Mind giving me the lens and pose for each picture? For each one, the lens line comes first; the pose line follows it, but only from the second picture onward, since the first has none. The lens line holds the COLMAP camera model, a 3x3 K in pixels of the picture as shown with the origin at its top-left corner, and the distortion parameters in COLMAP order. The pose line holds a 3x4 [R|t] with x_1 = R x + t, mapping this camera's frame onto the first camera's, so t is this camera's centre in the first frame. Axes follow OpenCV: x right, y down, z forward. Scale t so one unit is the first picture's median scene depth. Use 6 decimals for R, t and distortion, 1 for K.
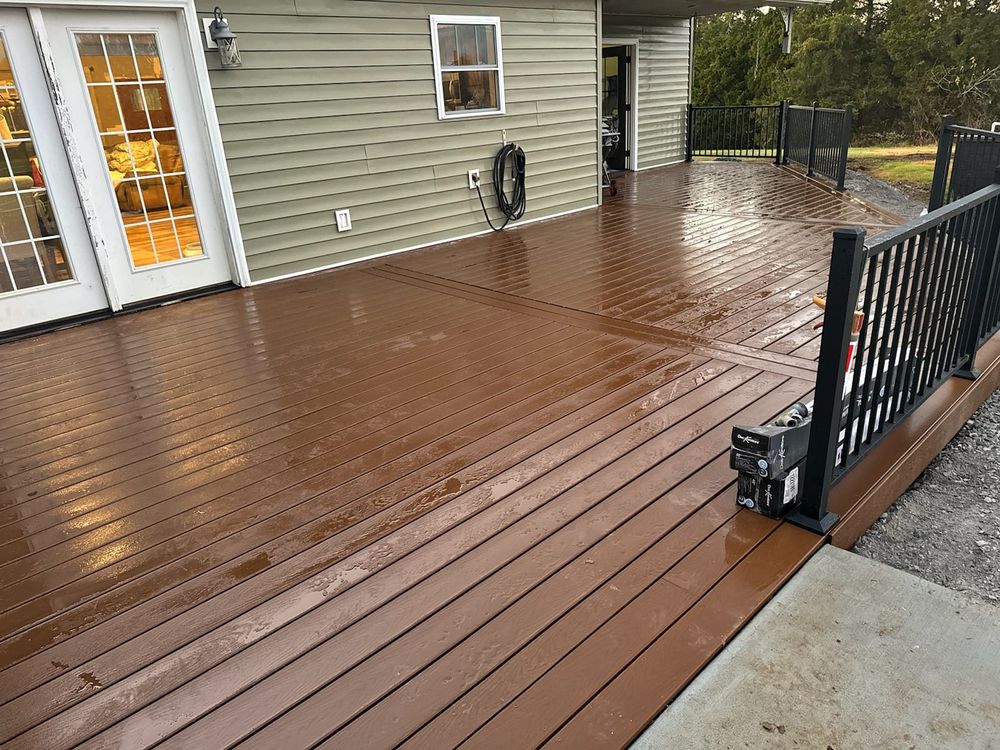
lens RADIAL K [[694.7, 0, 500.0], [0, 694.7, 375.0], [0, 0, 1]] dist [0.048514, -0.059461]
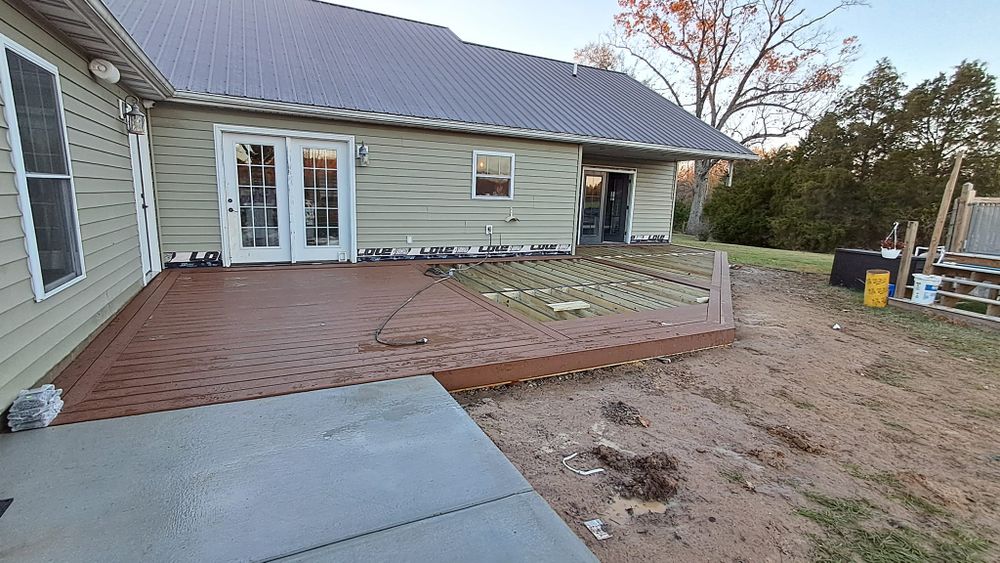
lens RADIAL K [[456.1, 0, 487.6], [0, 456.1, 278.9], [0, 0, 1]] dist [-0.004215, 0.005794]
pose [[0.947668, 0.145179, -0.284339, 0.427603], [-0.197151, 0.966638, -0.163530, 0.067509], [0.251112, 0.211029, 0.944674, -0.191157]]
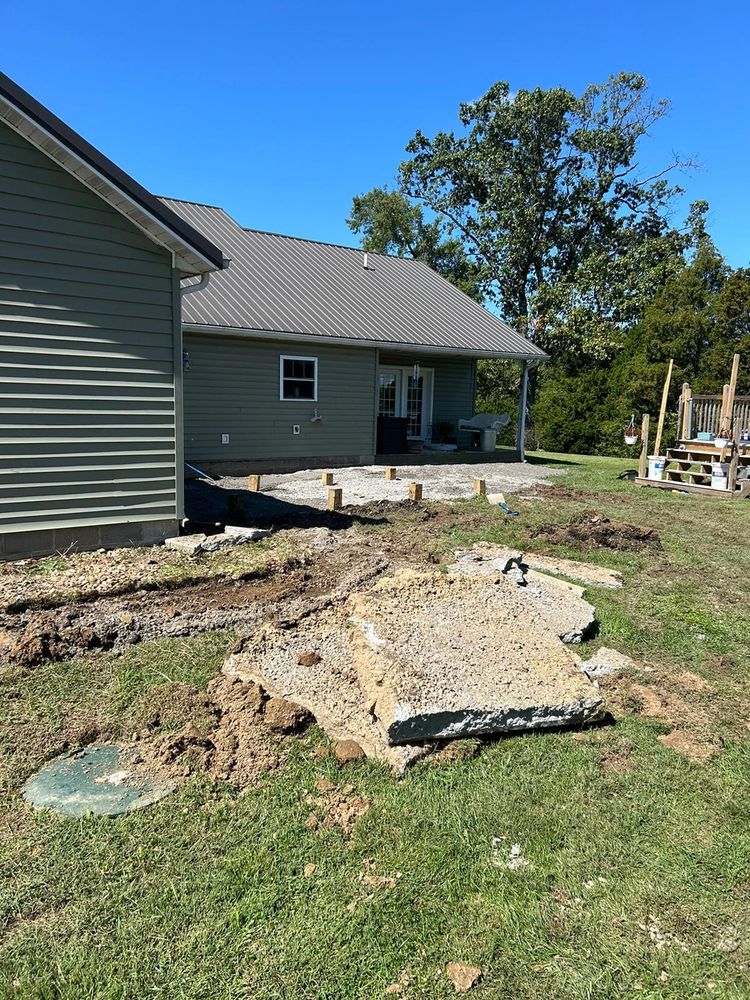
lens RADIAL K [[764.2, 0, 390.2], [0, 764.2, 498.3], [0, 0, 1]] dist [0.025788, -0.001428]
pose [[0.992677, 0.092953, -0.077145, 0.537623], [-0.109256, 0.963302, -0.245178, 0.534373], [0.051524, 0.251811, 0.966404, -1.357959]]
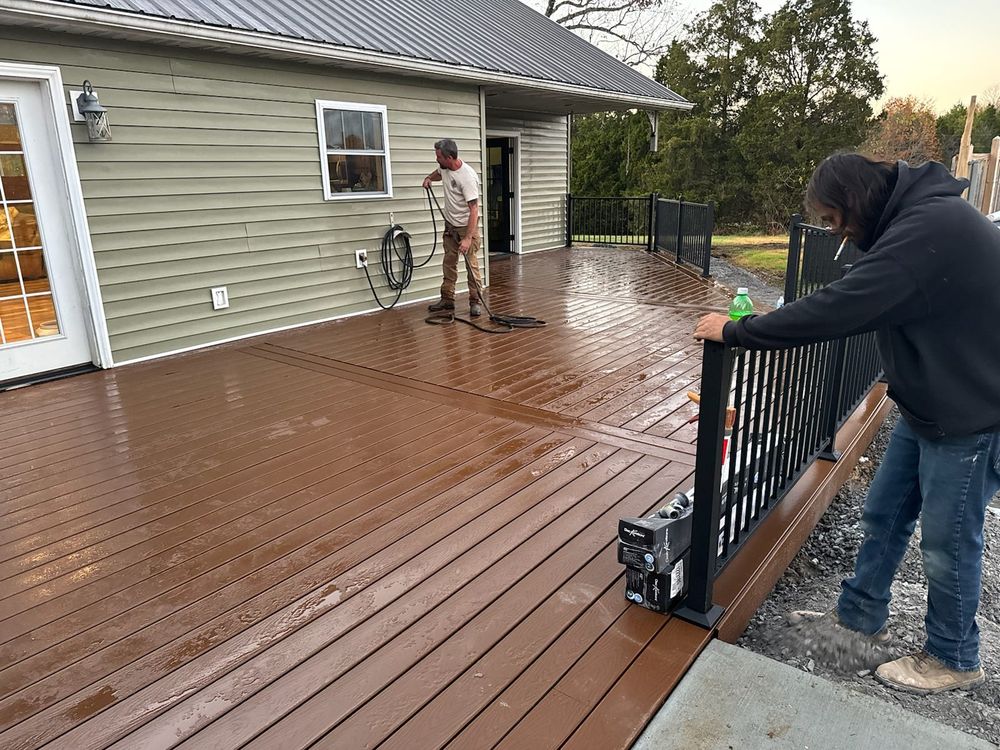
lens RADIAL K [[694.7, 0, 500.0], [0, 694.7, 375.0], [0, 0, 1]] dist [0.048514, -0.059461]
pose [[0.987934, -0.004459, 0.154812, 0.005033], [0.020513, 0.994546, -0.102261, -0.012733], [-0.153512, 0.104202, 0.982637, 0.011240]]
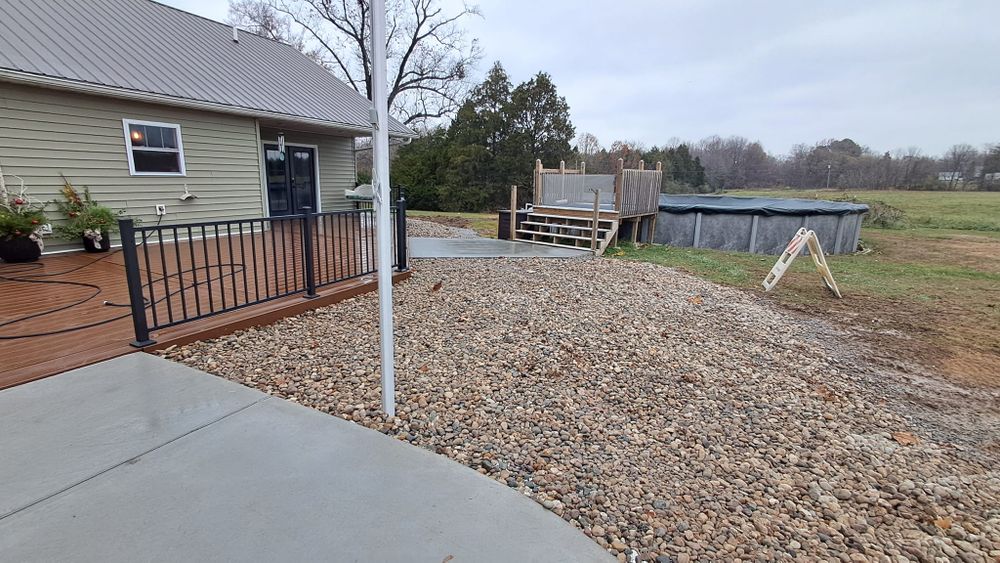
lens RADIAL K [[456.1, 0, 487.6], [0, 456.1, 278.9], [0, 0, 1]] dist [-0.004215, 0.005794]
pose [[0.940166, 0.003547, 0.340698, 0.434292], [0.052446, 0.986522, -0.154997, 0.131898], [-0.336656, 0.163591, 0.927308, -0.364276]]
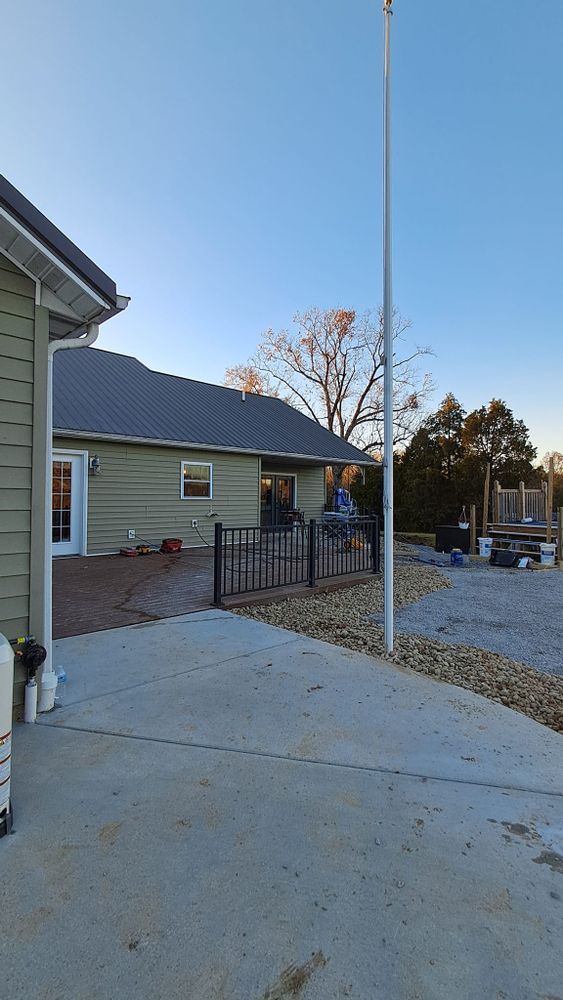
lens RADIAL K [[456.1, 0, 287.0], [0, 456.1, 488.5], [0, 0, 1]] dist [-0.004215, 0.005794]
pose [[0.997767, 0.065761, 0.011646, 0.315997], [-0.056047, 0.919355, -0.389416, 0.242961], [-0.036315, 0.387894, 0.920988, -0.598059]]
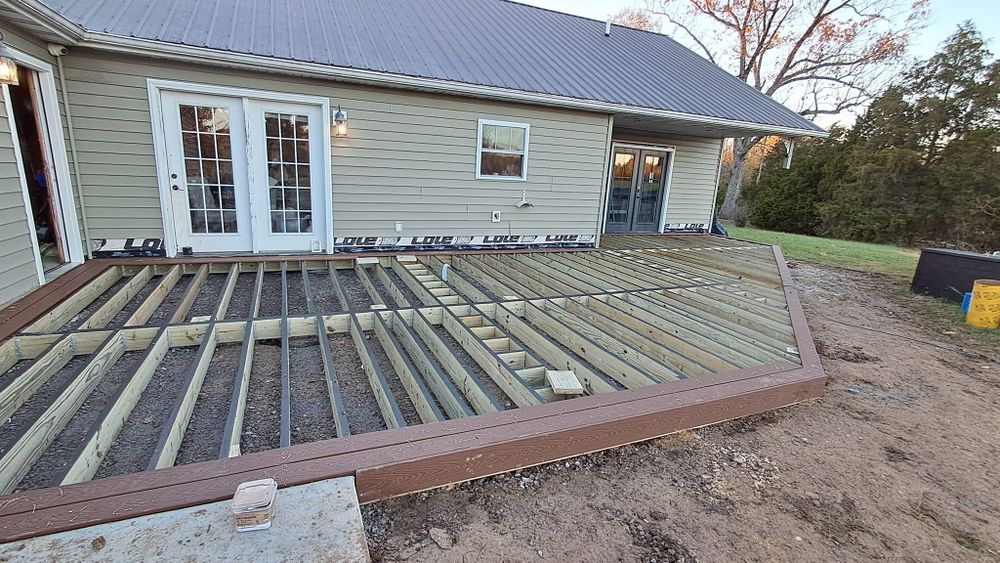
lens RADIAL K [[456.1, 0, 487.6], [0, 456.1, 278.9], [0, 0, 1]] dist [-0.004215, 0.005794]
pose [[0.928309, 0.186582, -0.321603, 0.392932], [-0.231112, 0.967134, -0.106011, -0.037920], [0.291254, 0.172737, 0.940921, 0.053894]]
